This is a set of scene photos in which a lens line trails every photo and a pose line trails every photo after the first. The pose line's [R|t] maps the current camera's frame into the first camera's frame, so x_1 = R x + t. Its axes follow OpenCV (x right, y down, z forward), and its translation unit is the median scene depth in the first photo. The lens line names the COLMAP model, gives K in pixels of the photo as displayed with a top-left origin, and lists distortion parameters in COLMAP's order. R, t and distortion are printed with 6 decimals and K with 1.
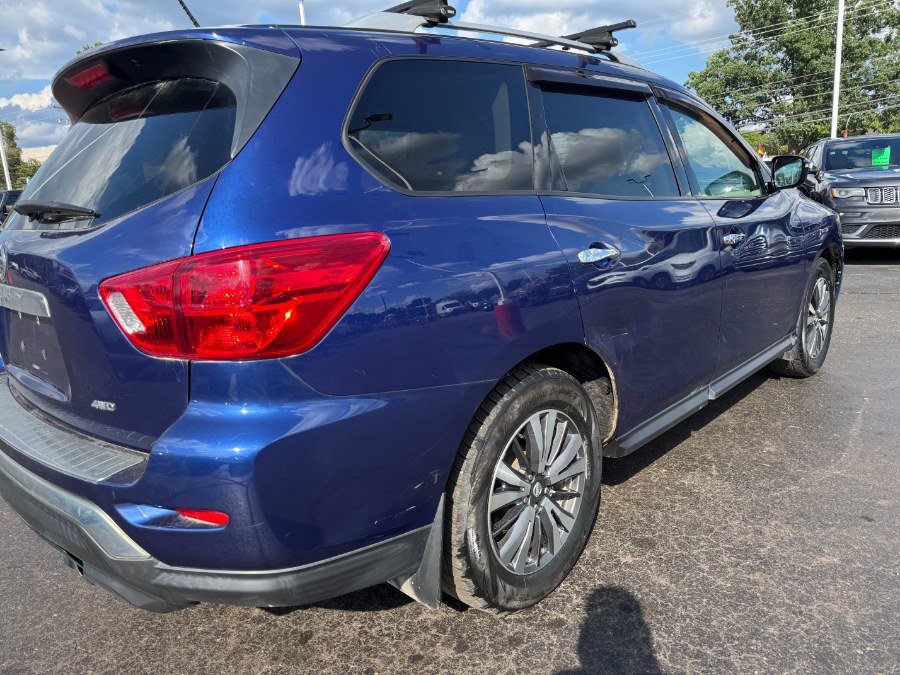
lens RADIAL K [[643.5, 0, 449.3], [0, 643.5, 339.8], [0, 0, 1]] dist [-0.004779, -0.002600]
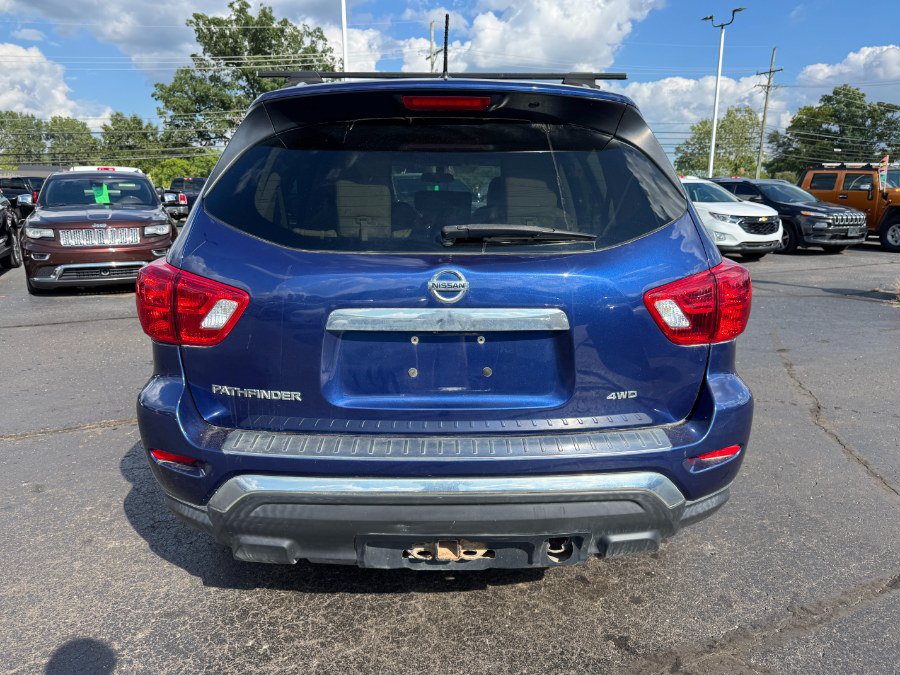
lens RADIAL K [[643.5, 0, 451.0], [0, 643.5, 341.9], [0, 0, 1]] dist [-0.004779, -0.002600]
pose [[0.709049, -0.106671, 0.697044, -1.141060], [0.119608, 0.992362, 0.030196, -0.052579], [-0.694941, 0.061962, 0.716392, 0.249582]]
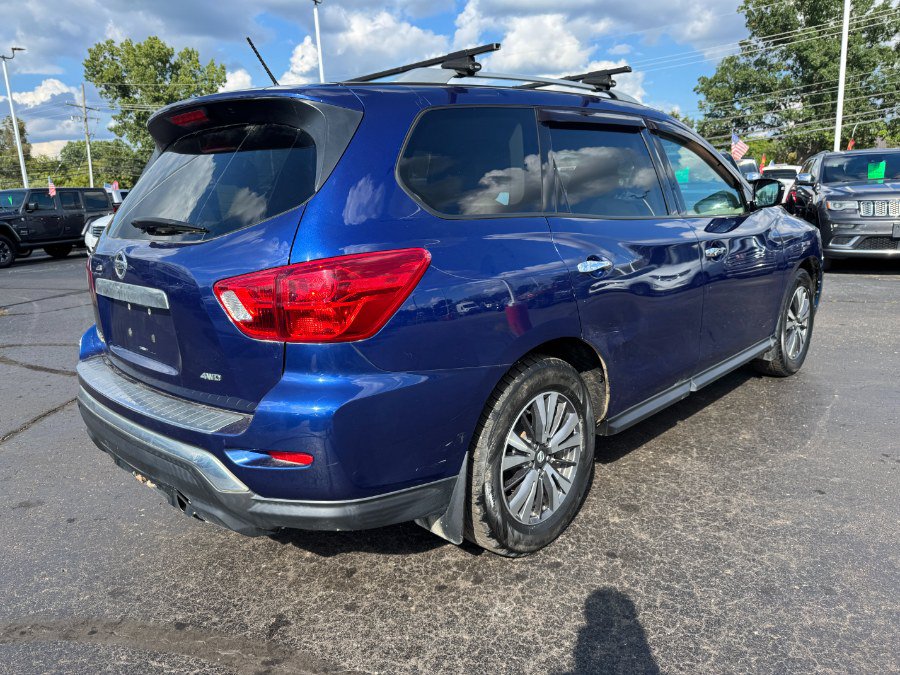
lens RADIAL K [[643.5, 0, 448.3], [0, 643.5, 343.4], [0, 0, 1]] dist [-0.004779, -0.002600]
pose [[0.999822, 0.016836, -0.008464, -0.031291], [-0.016811, 0.999854, 0.003048, 0.015490], [0.008514, -0.002906, 0.999960, -0.217473]]
